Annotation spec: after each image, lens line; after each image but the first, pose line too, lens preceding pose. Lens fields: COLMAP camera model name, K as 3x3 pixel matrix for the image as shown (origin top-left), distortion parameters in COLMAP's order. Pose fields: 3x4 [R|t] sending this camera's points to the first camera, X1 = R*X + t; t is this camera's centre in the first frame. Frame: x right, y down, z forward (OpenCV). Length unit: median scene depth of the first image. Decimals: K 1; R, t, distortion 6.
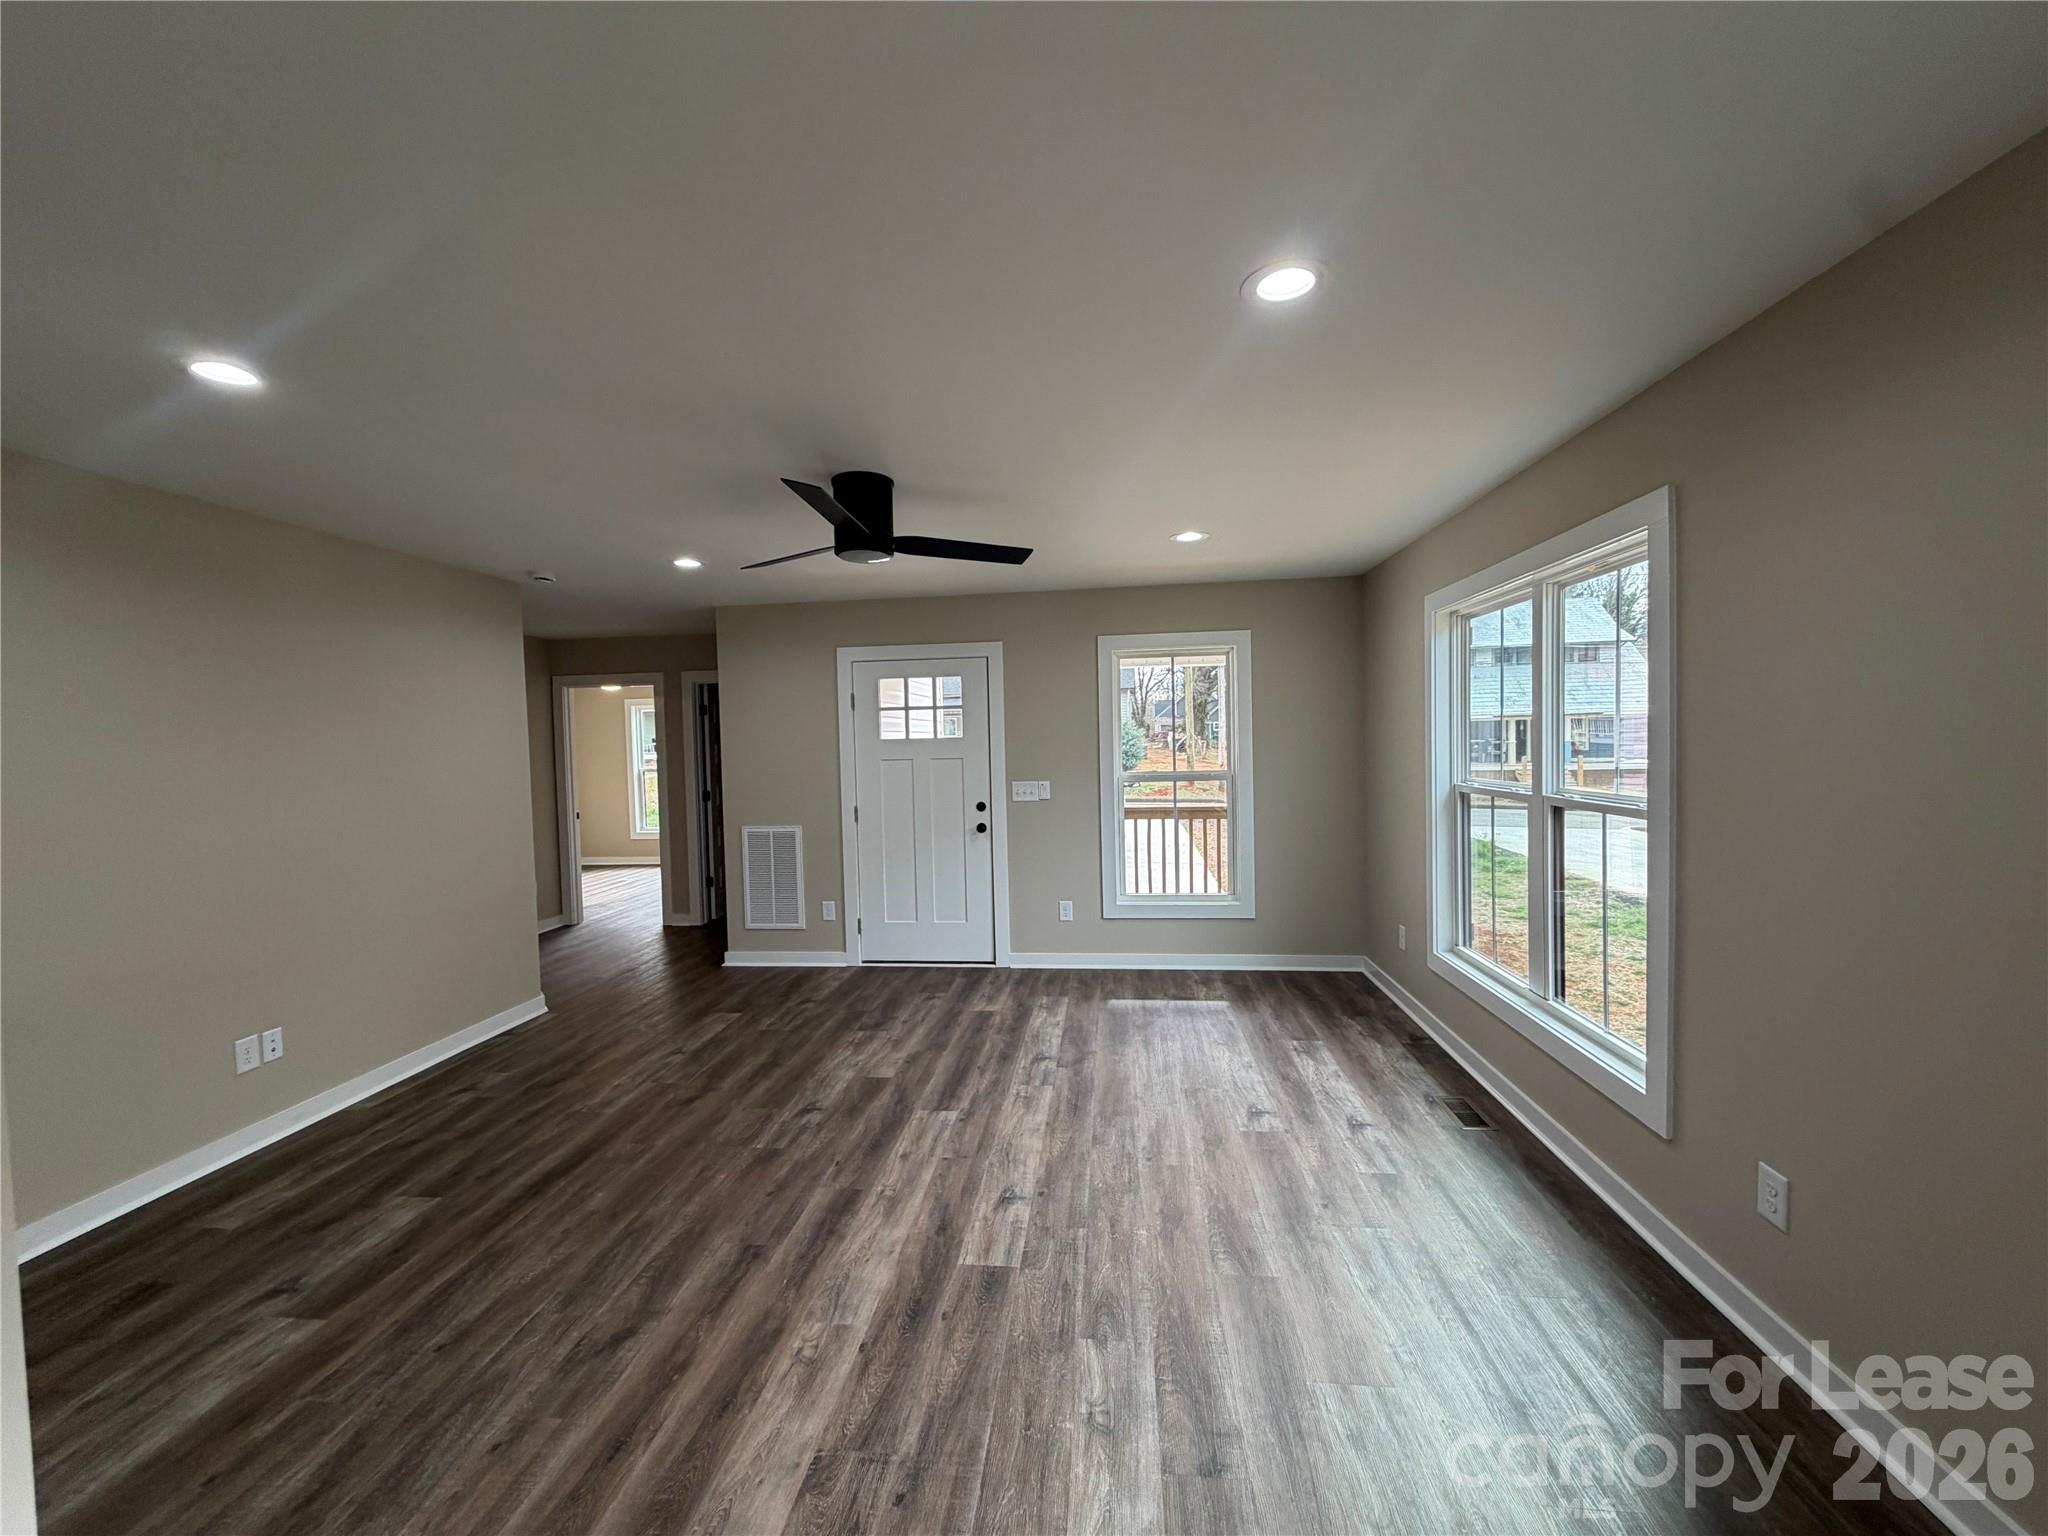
lens RADIAL K [[813.1, 0, 1017.9], [0, 813.1, 766.8], [0, 0, 1]] dist [0.001274, 0.000177]
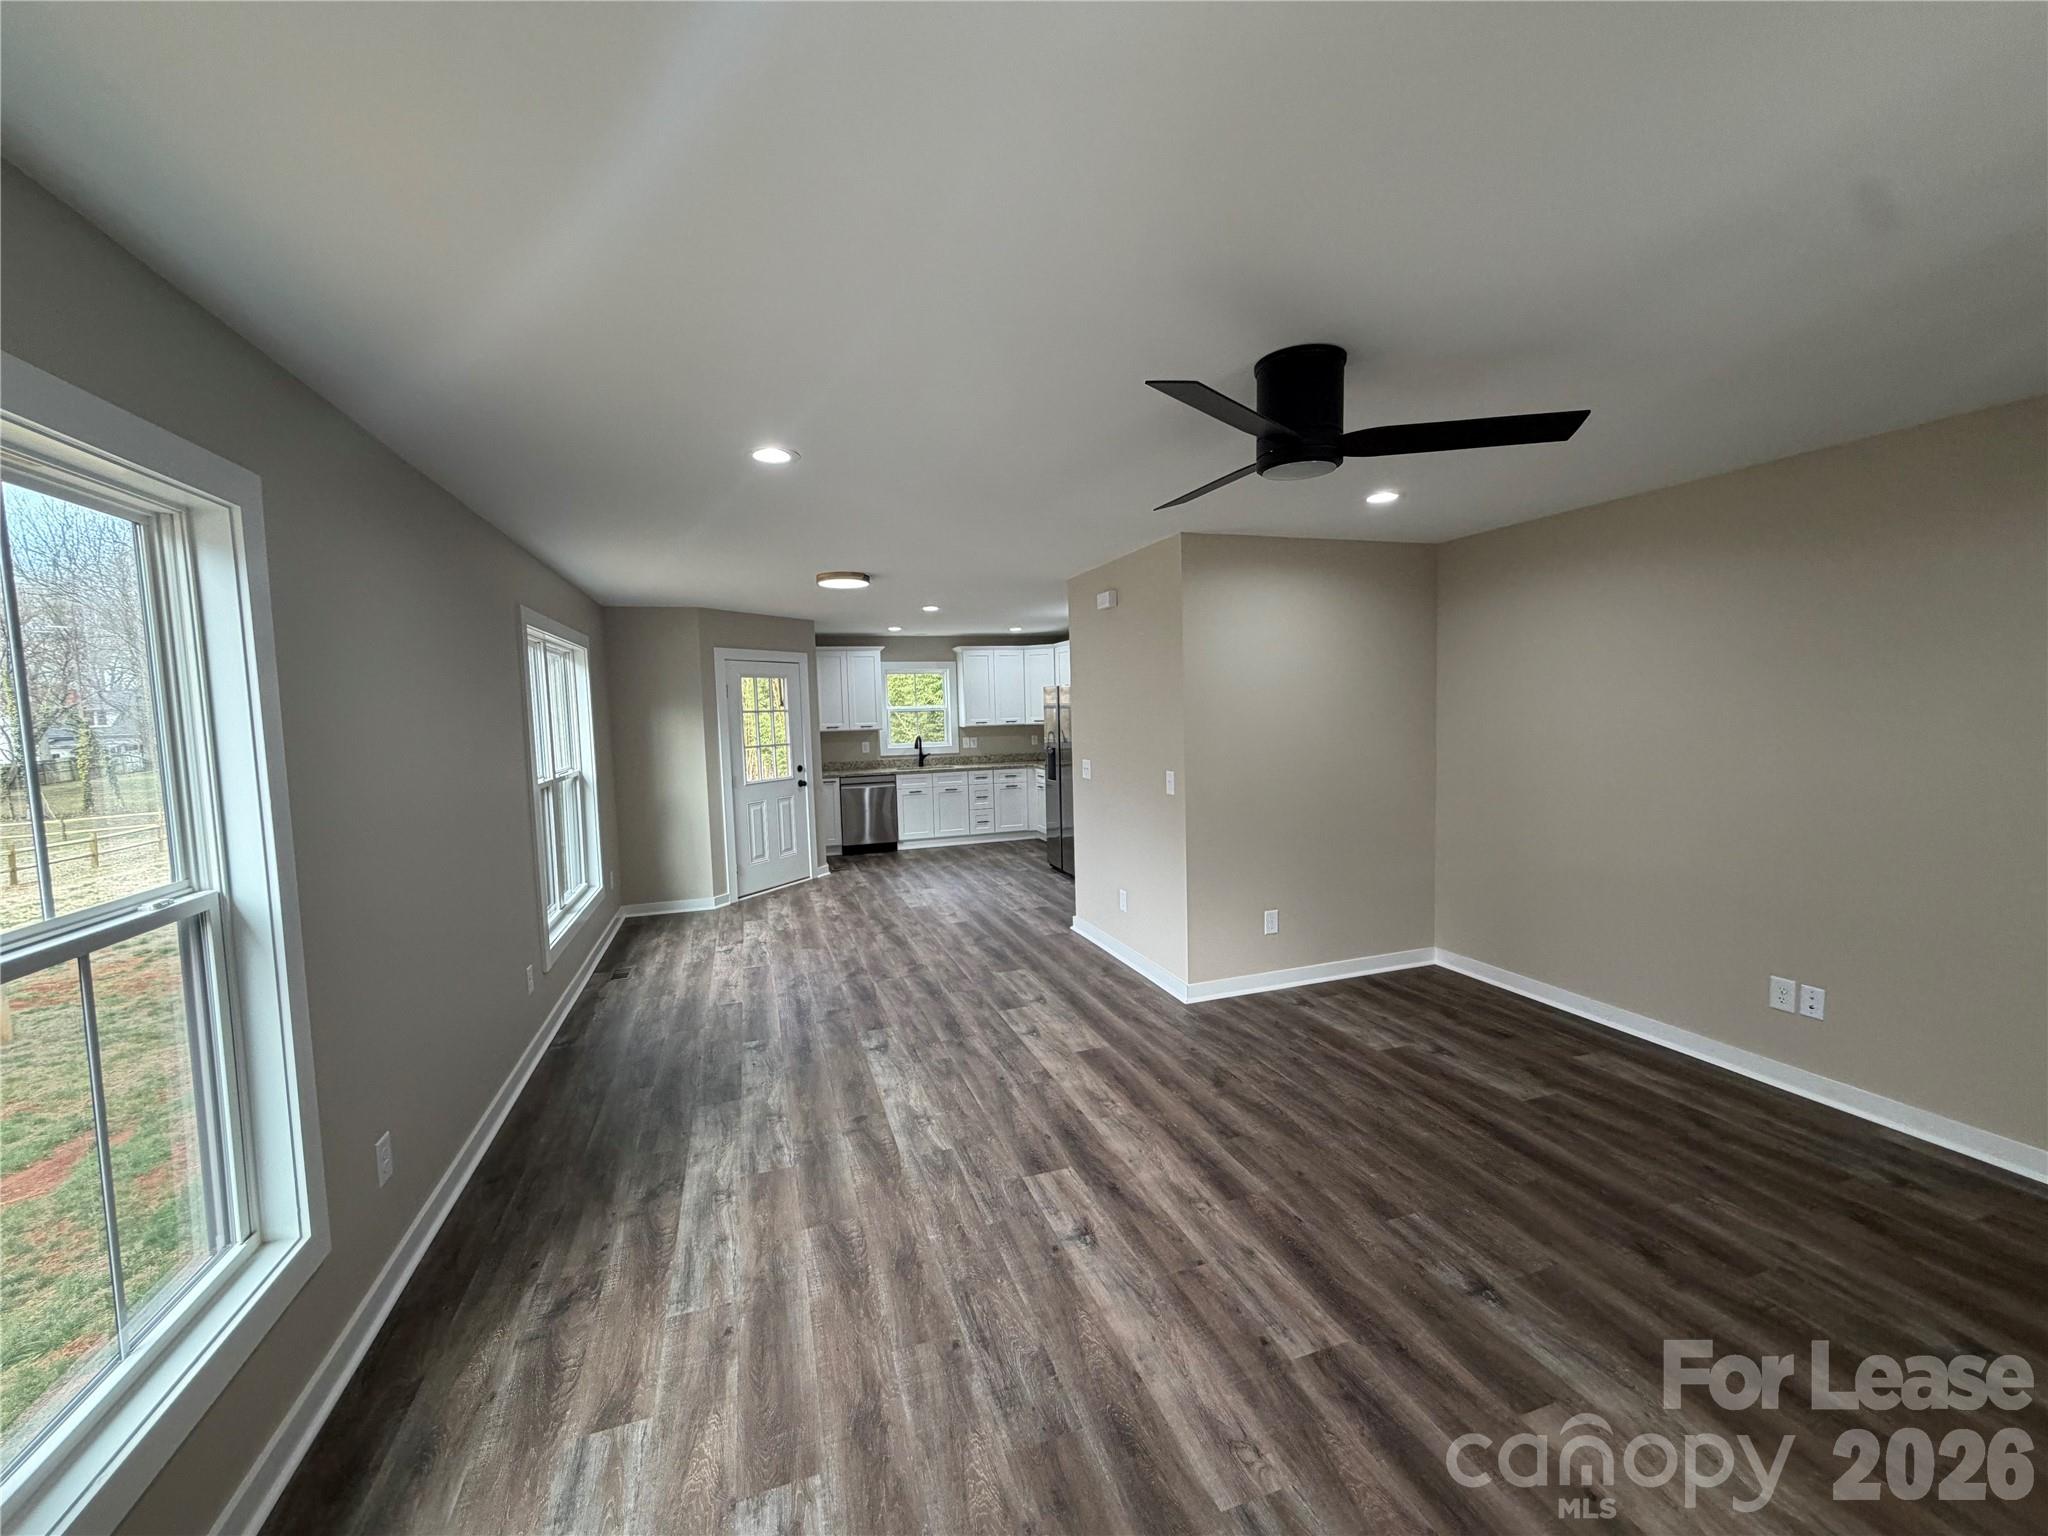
lens RADIAL K [[813.1, 0, 1017.9], [0, 813.1, 766.8], [0, 0, 1]] dist [0.001274, 0.000177]
pose [[-0.902696, 0.080655, -0.422652, 0.379230], [0.035877, 0.992963, 0.112862, -0.093559], [0.428781, 0.086717, -0.899237, 1.652901]]
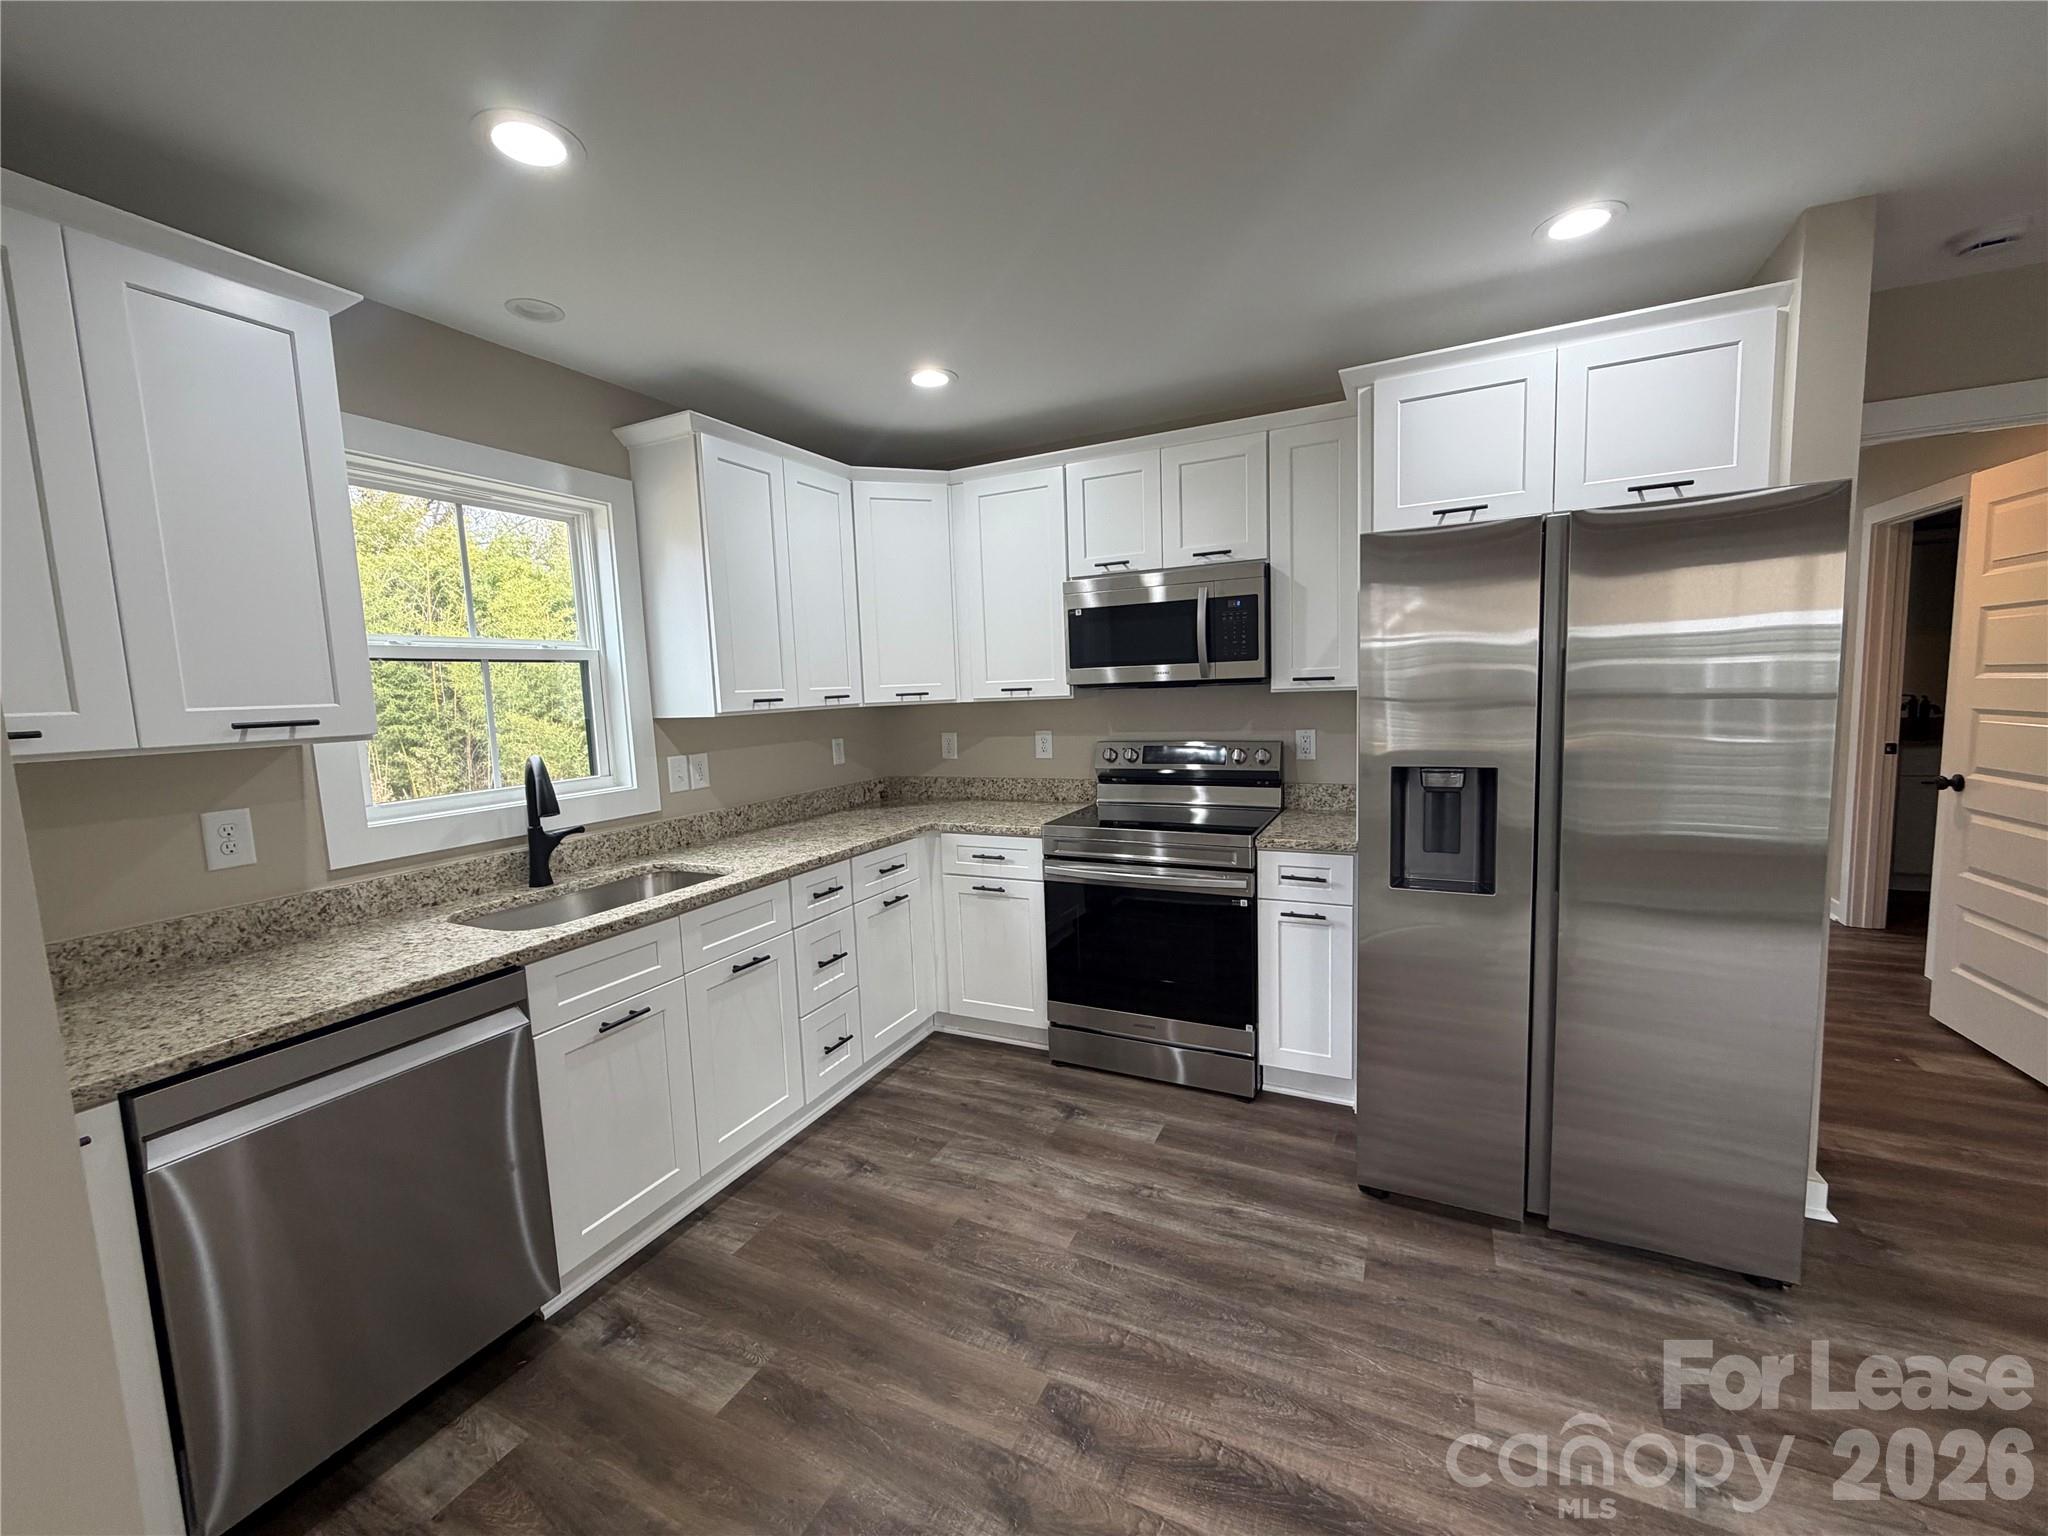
lens RADIAL K [[813.1, 0, 1017.9], [0, 813.1, 766.8], [0, 0, 1]] dist [0.001274, 0.000177]
pose [[-0.333053, 0.130825, -0.933788, -0.103644], [0.017434, 0.991013, 0.132624, 0.055938], [0.942747, 0.027891, -0.332341, -0.890059]]
